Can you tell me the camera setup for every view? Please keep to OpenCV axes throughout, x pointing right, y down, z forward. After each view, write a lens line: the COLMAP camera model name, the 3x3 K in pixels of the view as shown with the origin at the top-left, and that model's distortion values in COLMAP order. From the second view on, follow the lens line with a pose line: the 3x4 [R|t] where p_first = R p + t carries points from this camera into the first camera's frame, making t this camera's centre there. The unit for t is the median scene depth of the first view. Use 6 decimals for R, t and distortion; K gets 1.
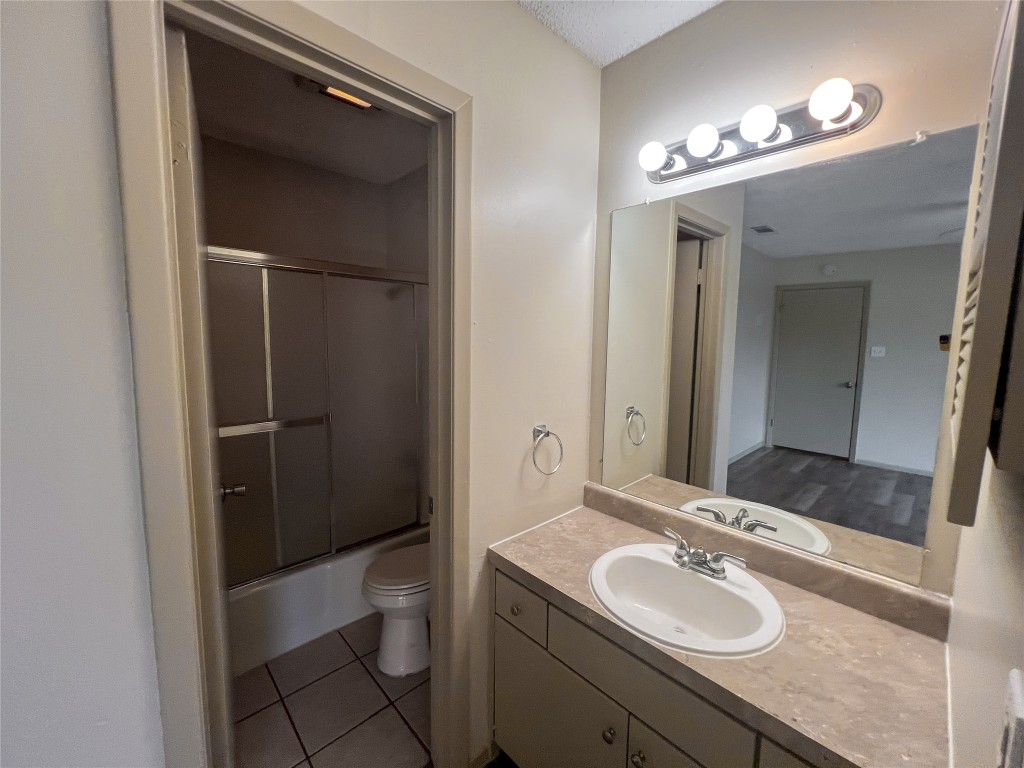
lens RADIAL K [[409.1, 0, 507.6], [0, 409.1, 384.6], [0, 0, 1]] dist [0.003411, 0.000017]
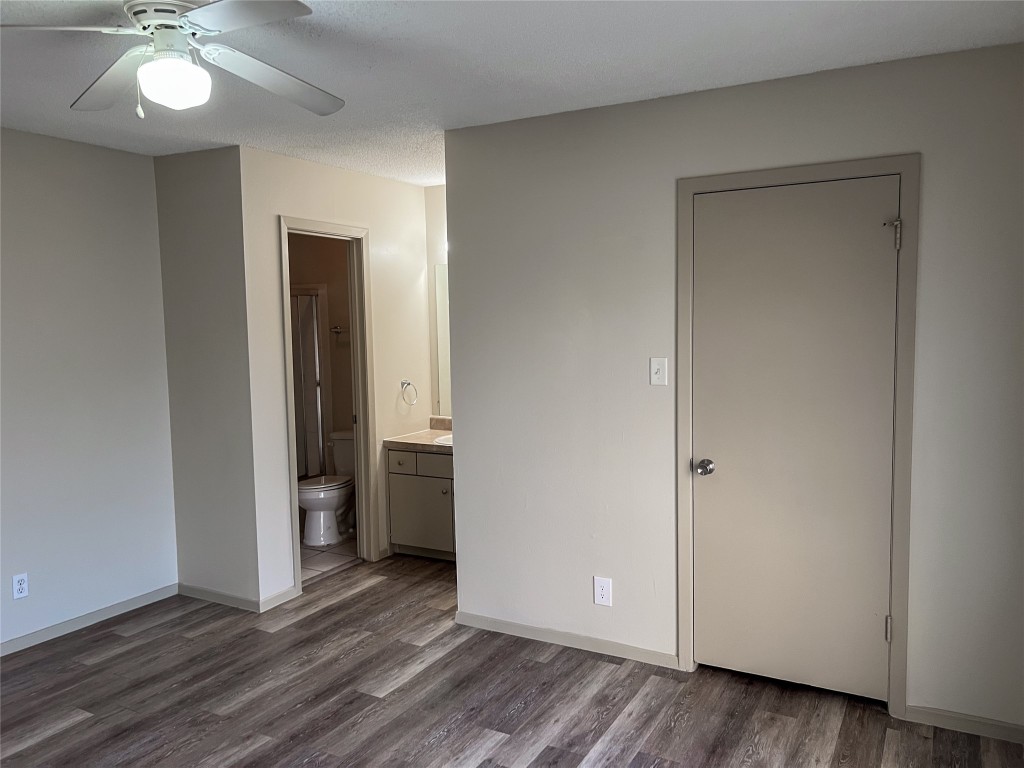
lens RADIAL K [[766.4, 0, 512.6], [0, 766.4, 383.7], [0, 0, 1]] dist [0.015619, 0.000732]
pose [[0.955252, -0.053756, 0.290868, -0.626885], [0.064097, 0.997601, -0.026135, 0.316474], [-0.288765, 0.043609, 0.956406, -3.347980]]
